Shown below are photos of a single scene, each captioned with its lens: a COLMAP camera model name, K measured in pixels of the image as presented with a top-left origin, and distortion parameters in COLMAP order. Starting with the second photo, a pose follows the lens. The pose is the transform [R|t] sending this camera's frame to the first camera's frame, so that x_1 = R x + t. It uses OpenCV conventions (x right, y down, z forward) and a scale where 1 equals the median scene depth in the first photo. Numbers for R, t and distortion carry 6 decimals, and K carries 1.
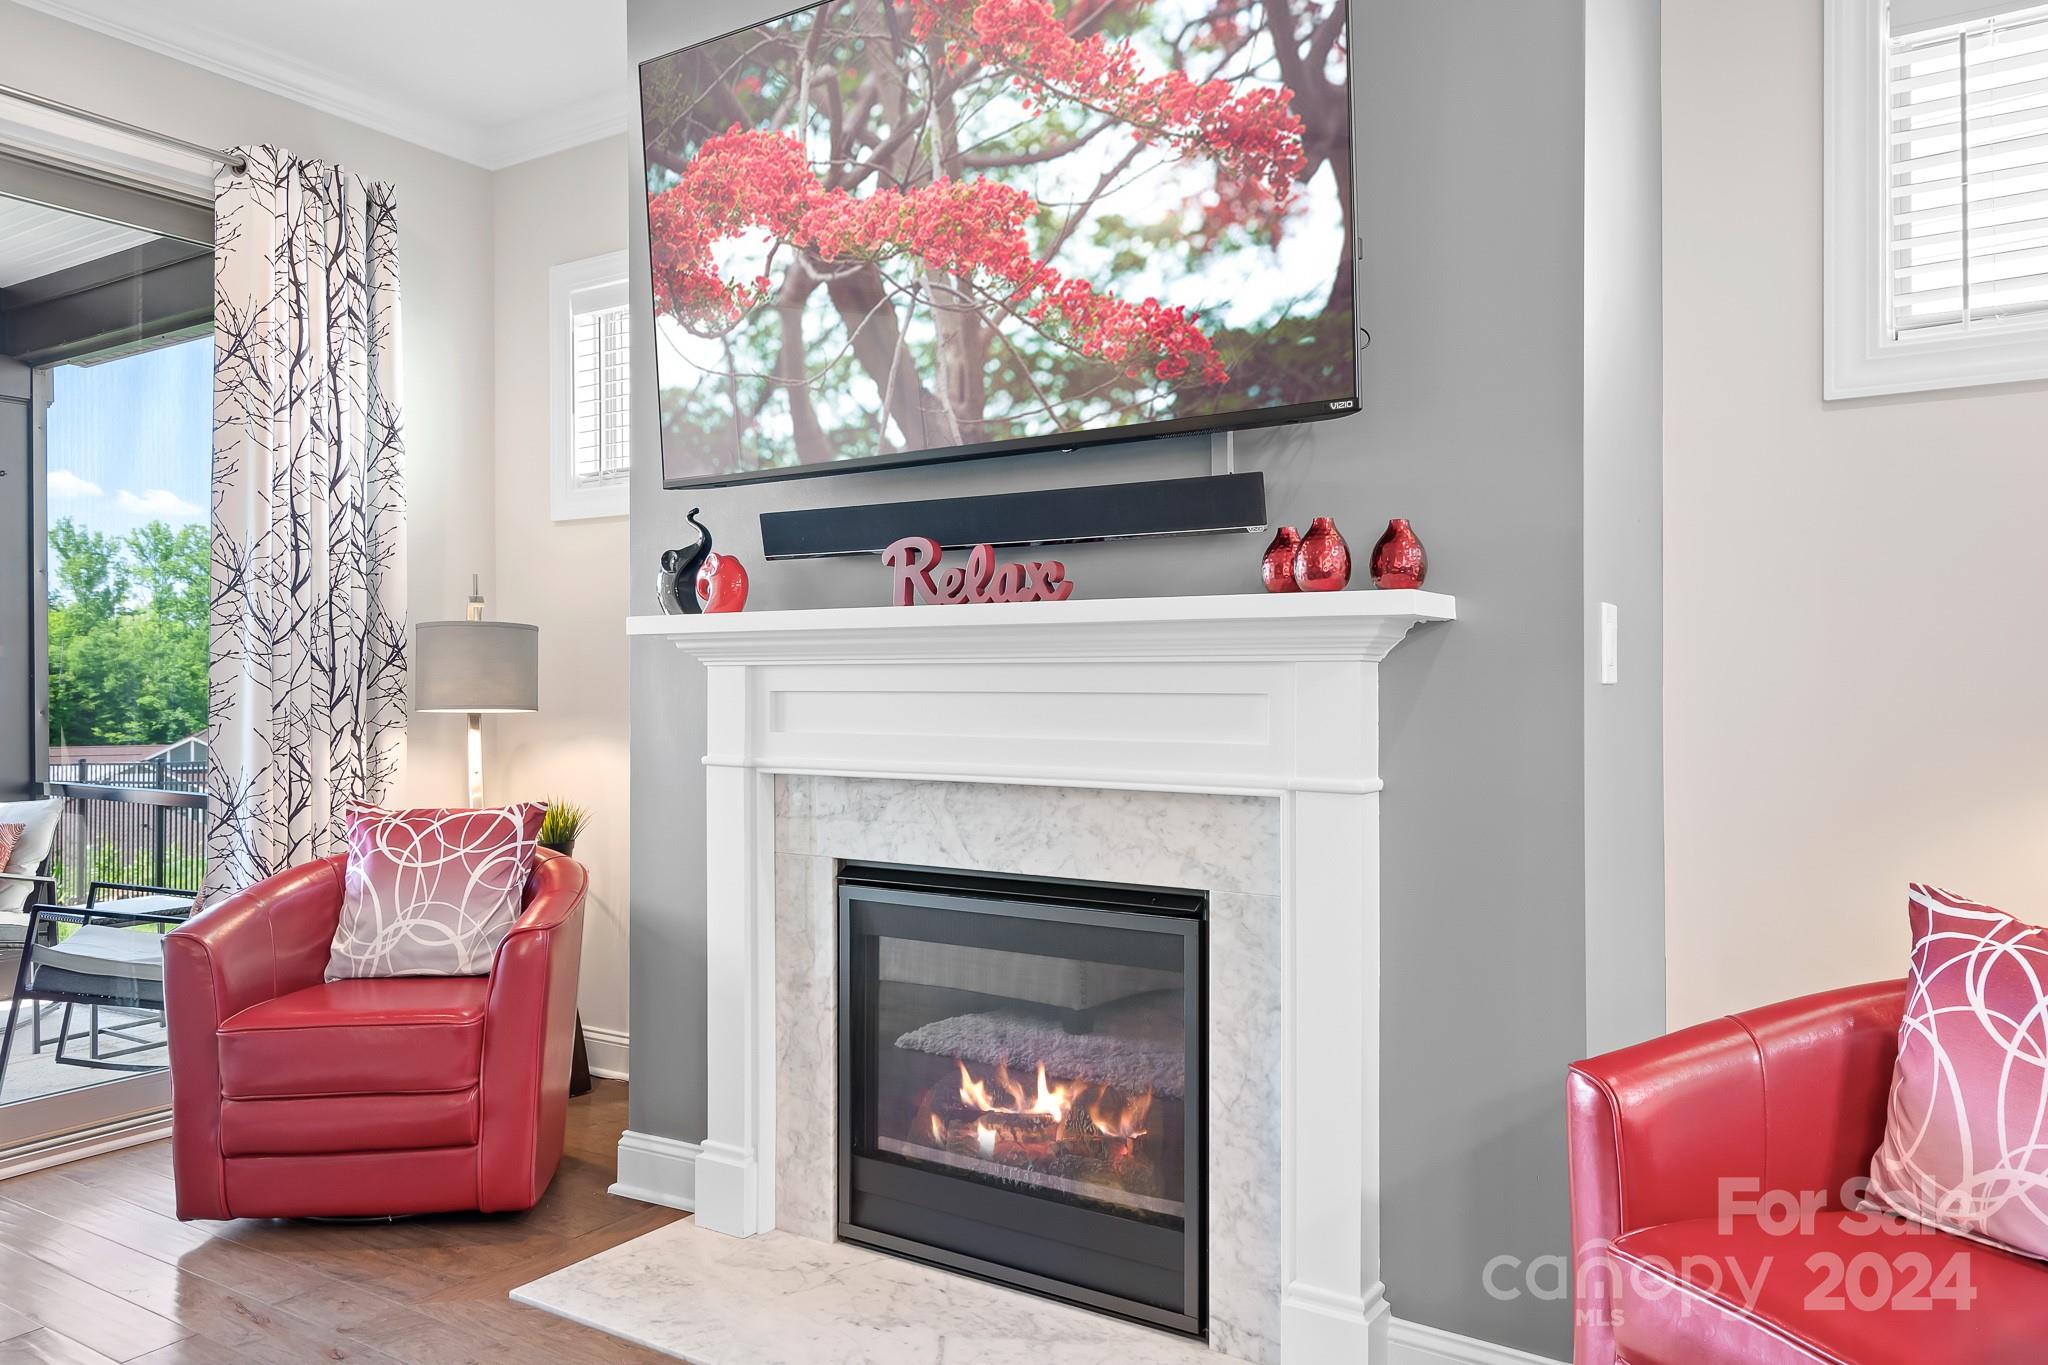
lens RADIAL K [[1451.7, 0, 1020.7], [0, 1451.7, 679.3], [0, 0, 1]] dist [0.012638, -0.012034]
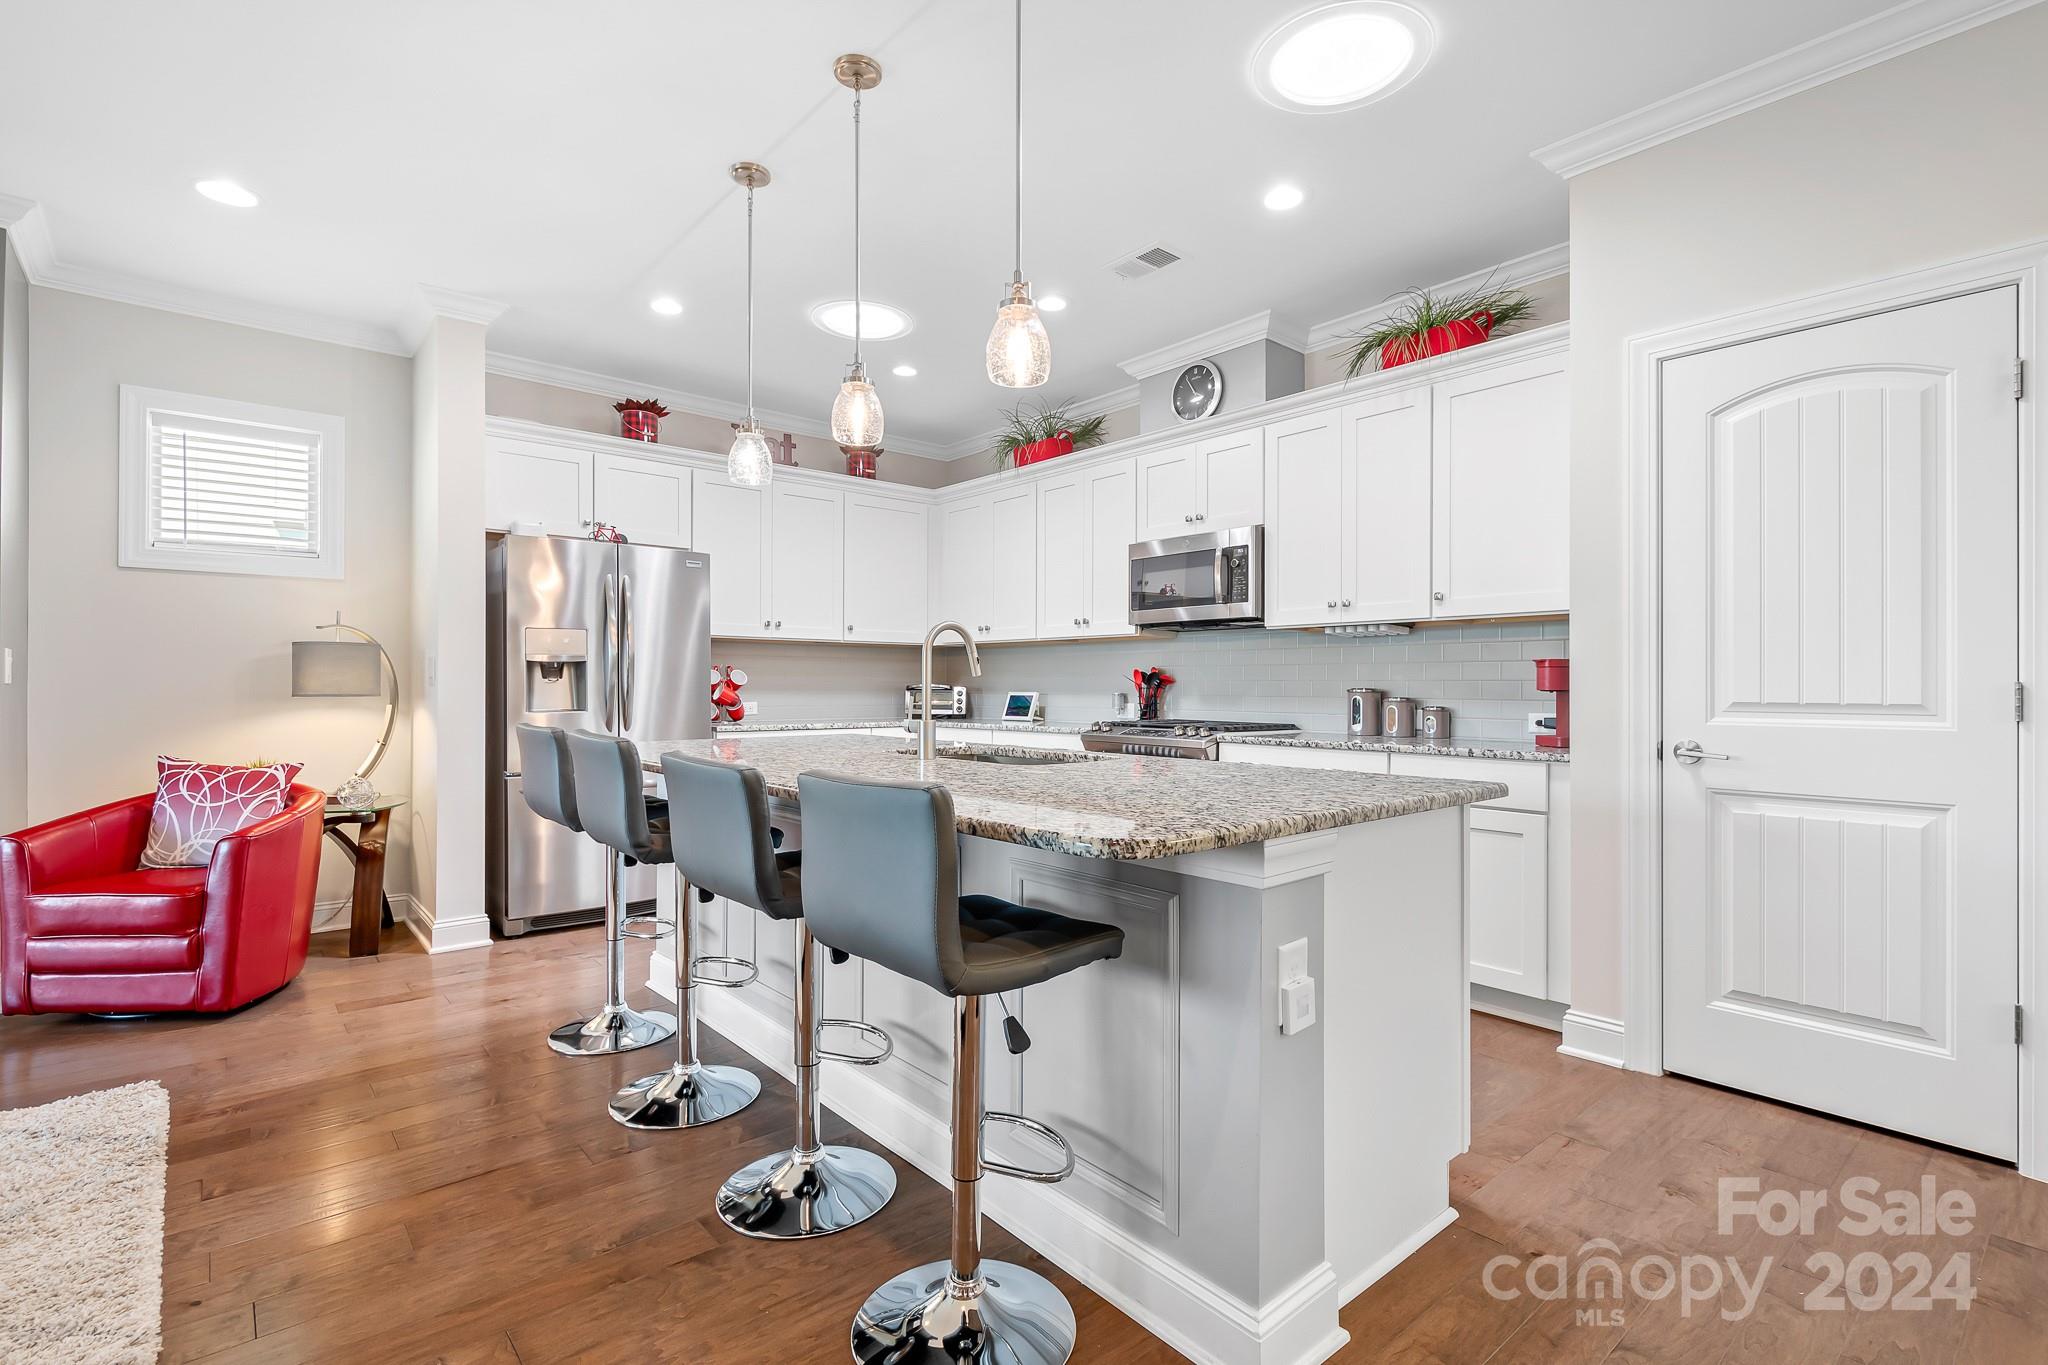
lens RADIAL K [[942.6, 0, 1012.9], [0, 942.6, 682.2], [0, 0, 1]] dist [0.003857, -0.004183]
pose [[0.274130, 0.013798, 0.961594, -0.706597], [-0.006245, 0.999902, -0.012567, 0.012399], [-0.961672, -0.002561, 0.274189, -1.112699]]
